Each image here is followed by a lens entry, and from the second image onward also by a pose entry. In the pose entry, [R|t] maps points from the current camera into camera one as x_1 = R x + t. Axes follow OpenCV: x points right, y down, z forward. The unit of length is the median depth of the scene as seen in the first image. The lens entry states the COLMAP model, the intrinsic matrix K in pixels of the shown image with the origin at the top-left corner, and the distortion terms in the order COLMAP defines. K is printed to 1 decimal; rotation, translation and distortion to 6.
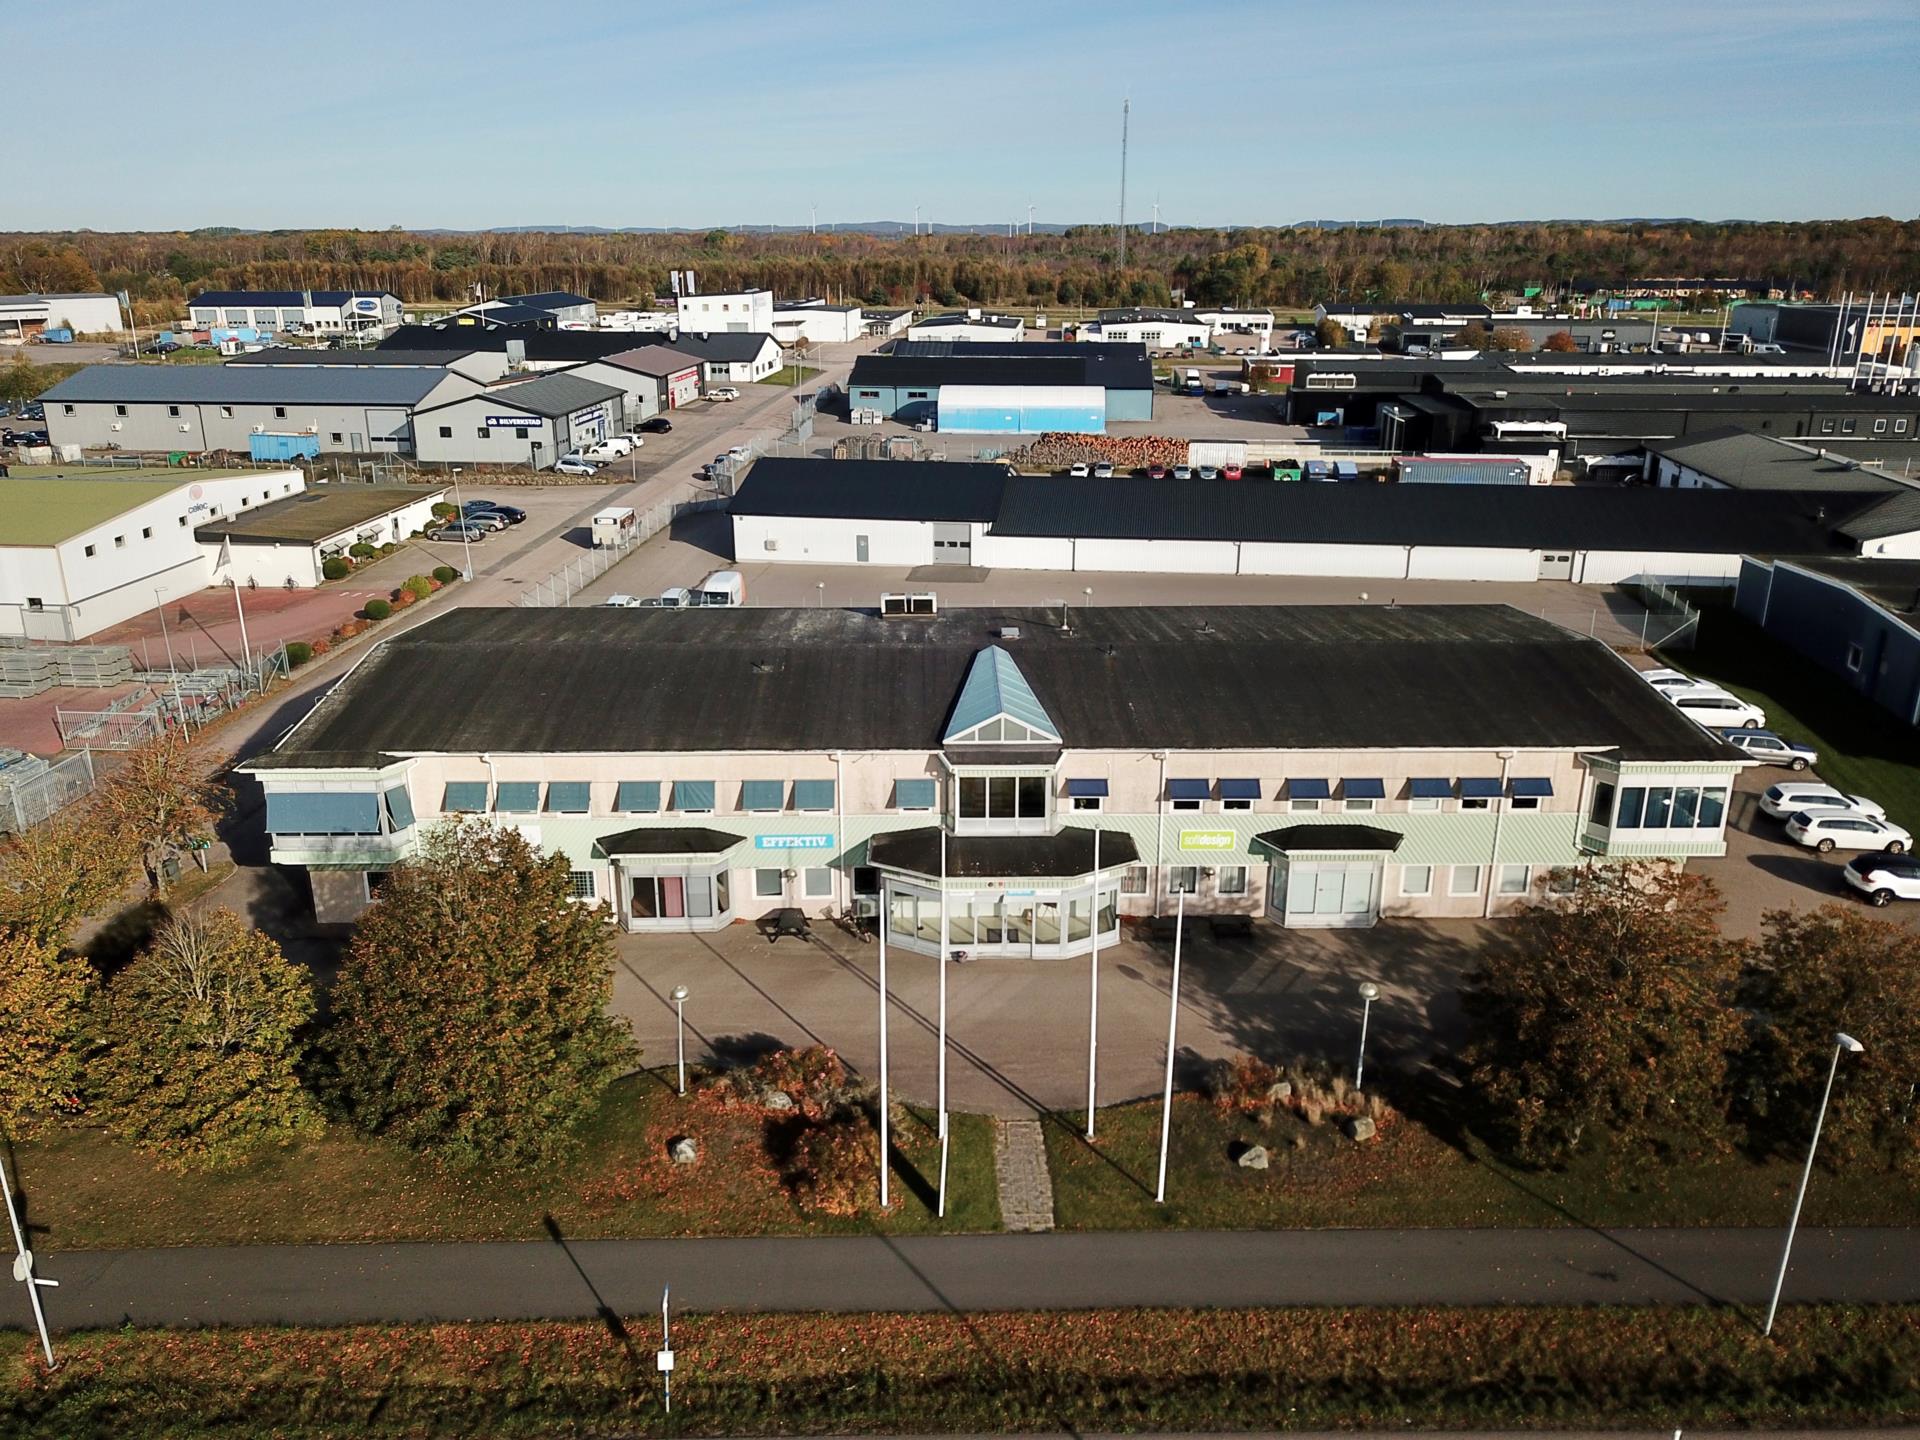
lens RADIAL K [[1453.3, 0, 967.0], [0, 1453.3, 721.9], [0, 0, 1]] dist [-0.004723, -0.013738]
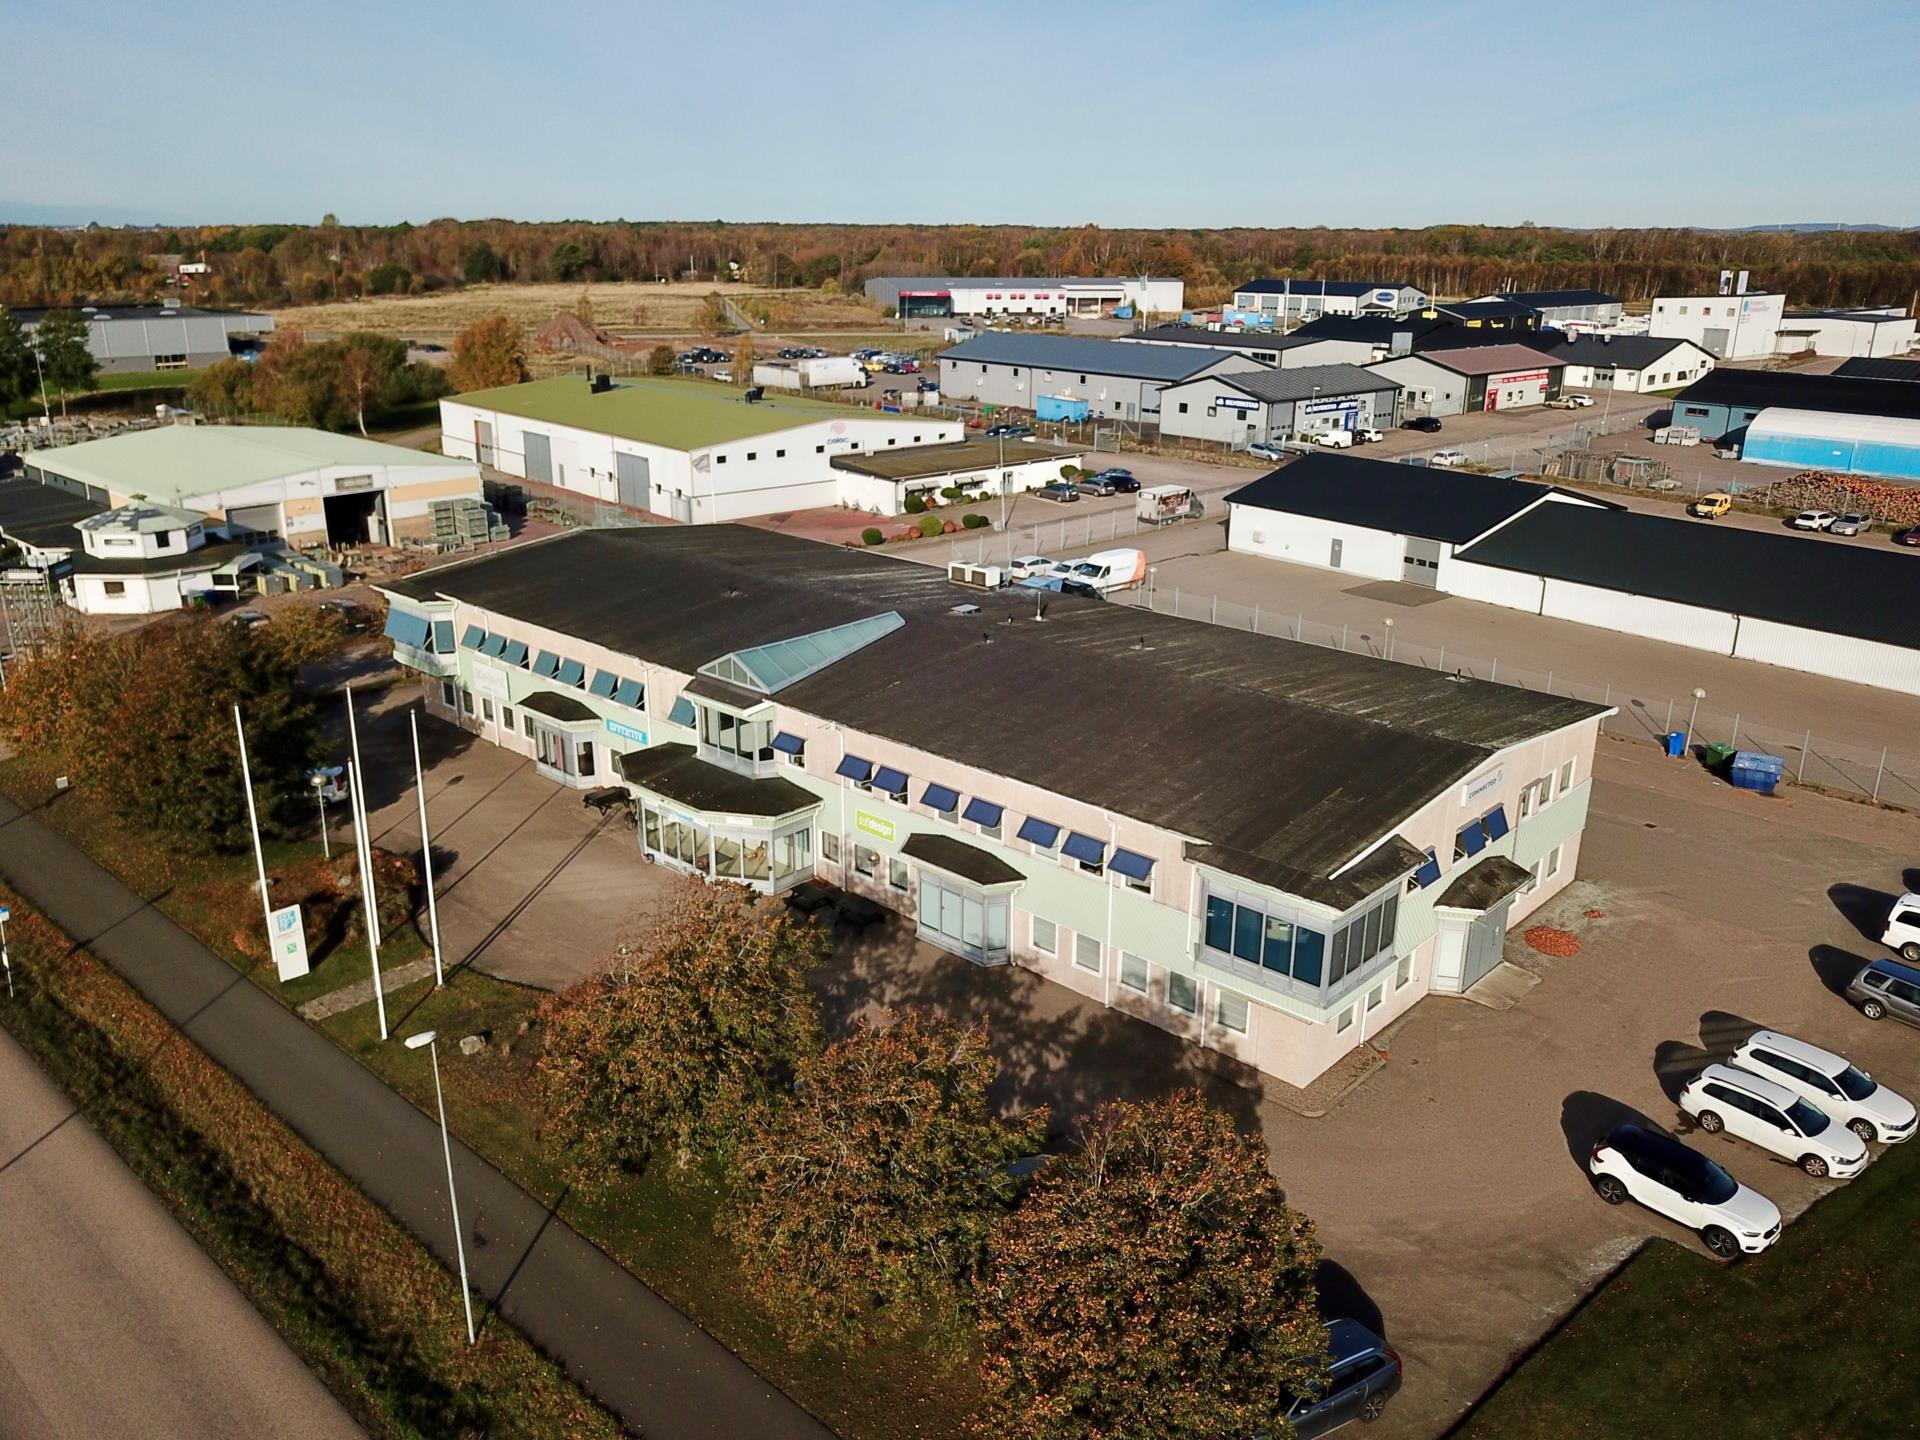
lens RADIAL K [[1453.3, 0, 966.0], [0, 1453.3, 723.2], [0, 0, 1]] dist [-0.004723, -0.013738]
pose [[0.724005, 0.222017, -0.653089, 0.398518], [-0.220581, 0.971591, 0.085759, -0.040087], [0.653576, 0.081969, 0.752409, 0.138834]]
